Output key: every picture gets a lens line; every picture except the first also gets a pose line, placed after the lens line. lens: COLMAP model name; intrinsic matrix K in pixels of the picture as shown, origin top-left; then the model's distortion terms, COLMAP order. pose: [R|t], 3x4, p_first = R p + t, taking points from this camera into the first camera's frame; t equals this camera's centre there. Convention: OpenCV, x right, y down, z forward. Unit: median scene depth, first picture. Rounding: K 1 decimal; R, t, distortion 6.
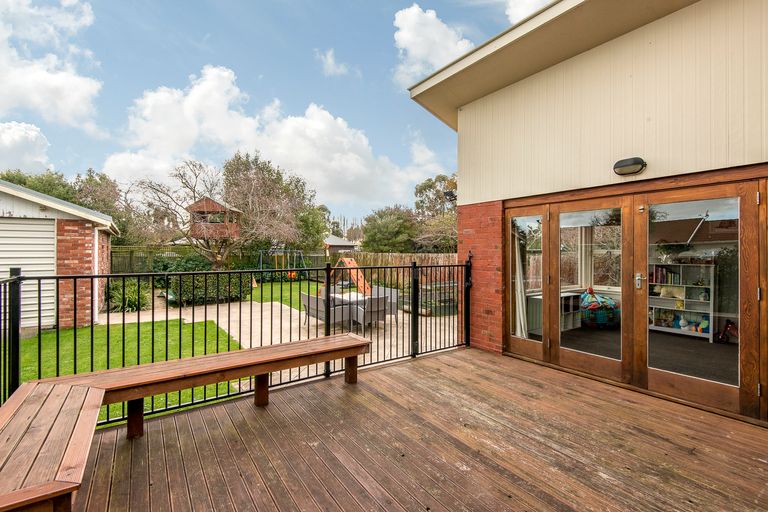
lens RADIAL K [[352.4, 0, 386.2], [0, 352.4, 252.7], [0, 0, 1]] dist [0.003526, 0.000173]
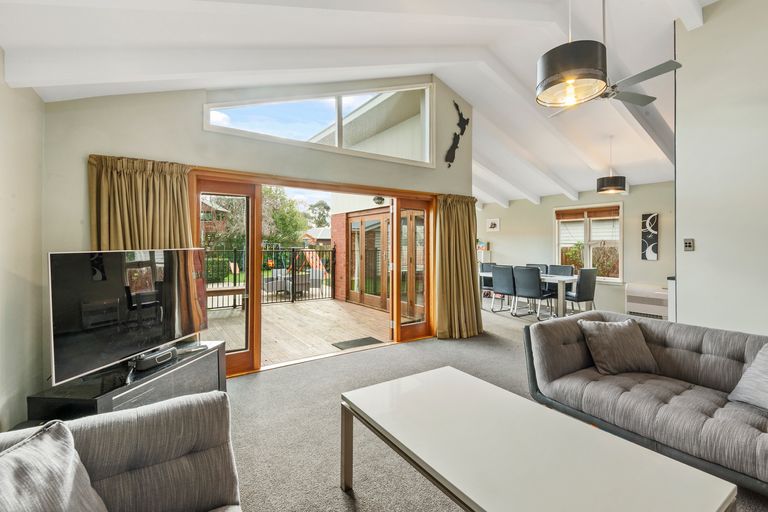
lens RADIAL K [[352.4, 0, 381.8], [0, 352.4, 254.4], [0, 0, 1]] dist [0.003526, 0.000173]
pose [[0.999803, -0.005322, -0.019109, 0.531016], [0.005775, 0.999703, 0.023689, 0.014518], [0.018977, -0.023795, 0.999537, -0.723228]]
